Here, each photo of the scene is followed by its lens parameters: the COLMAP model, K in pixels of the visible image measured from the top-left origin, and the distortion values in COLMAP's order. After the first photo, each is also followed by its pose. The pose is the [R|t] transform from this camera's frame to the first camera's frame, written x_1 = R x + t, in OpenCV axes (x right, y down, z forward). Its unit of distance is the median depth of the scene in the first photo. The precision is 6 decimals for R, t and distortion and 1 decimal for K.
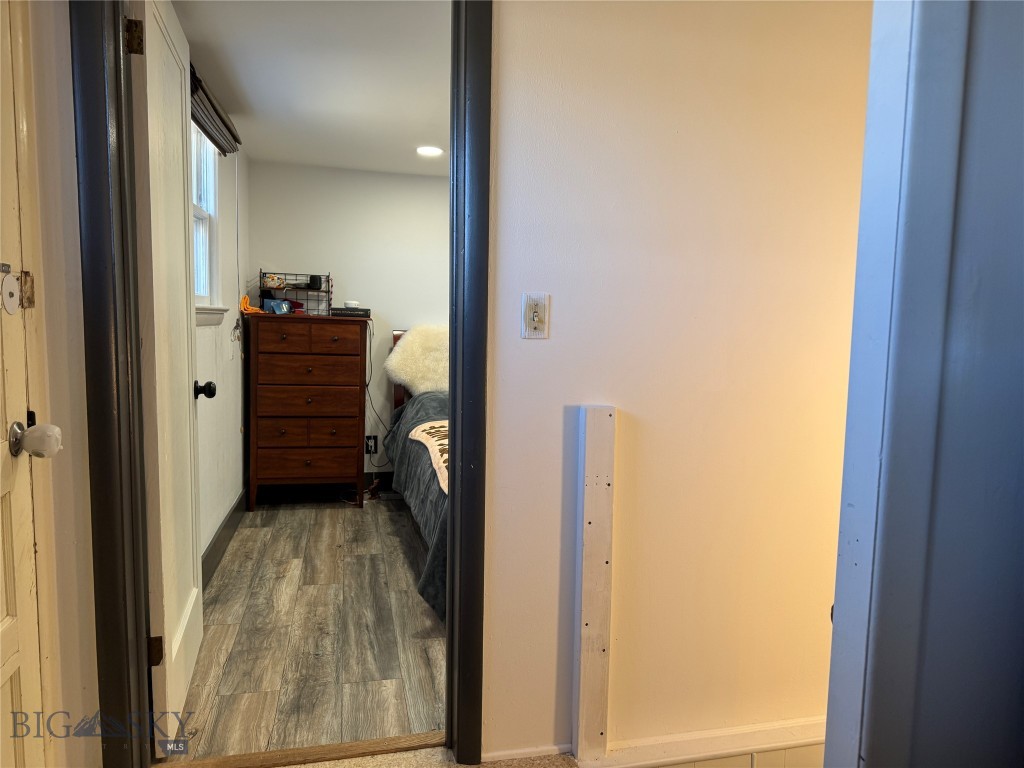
lens RADIAL K [[713.9, 0, 506.5], [0, 713.9, 394.0], [0, 0, 1]] dist [0.006637, -0.009190]
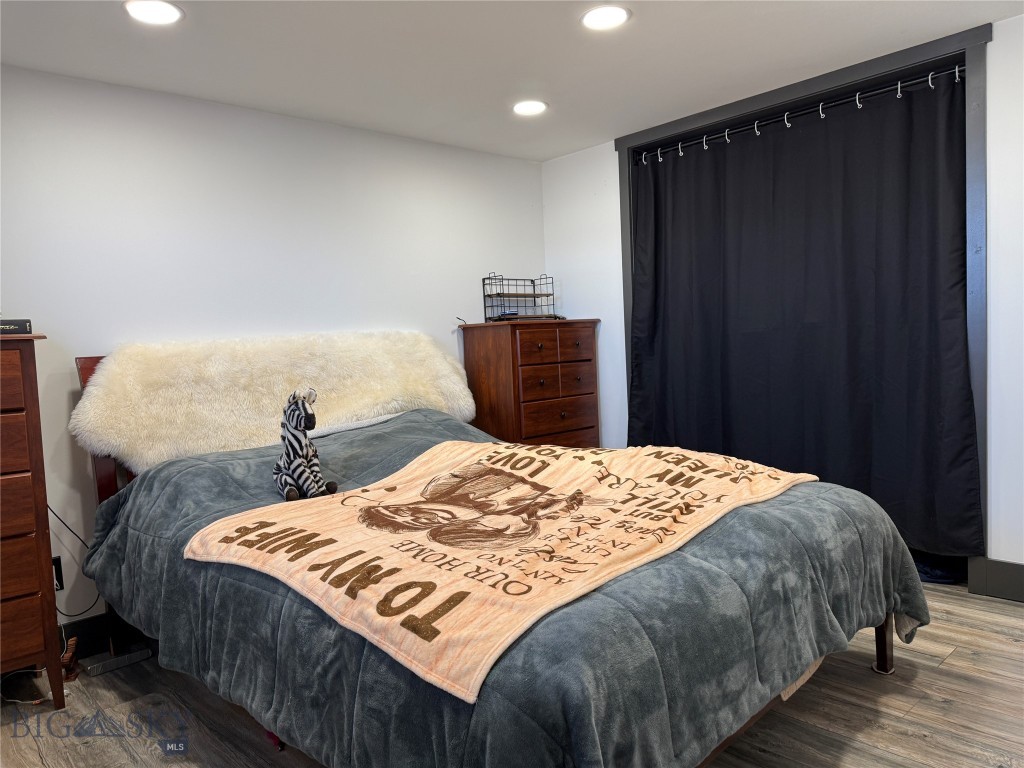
lens RADIAL K [[713.9, 0, 506.5], [0, 713.9, 394.0], [0, 0, 1]] dist [0.006637, -0.009190]
pose [[0.856185, -0.104721, 0.505945, -0.165042], [0.120752, 0.992682, 0.001124, -0.024252], [-0.502360, 0.060131, 0.862565, 0.390426]]
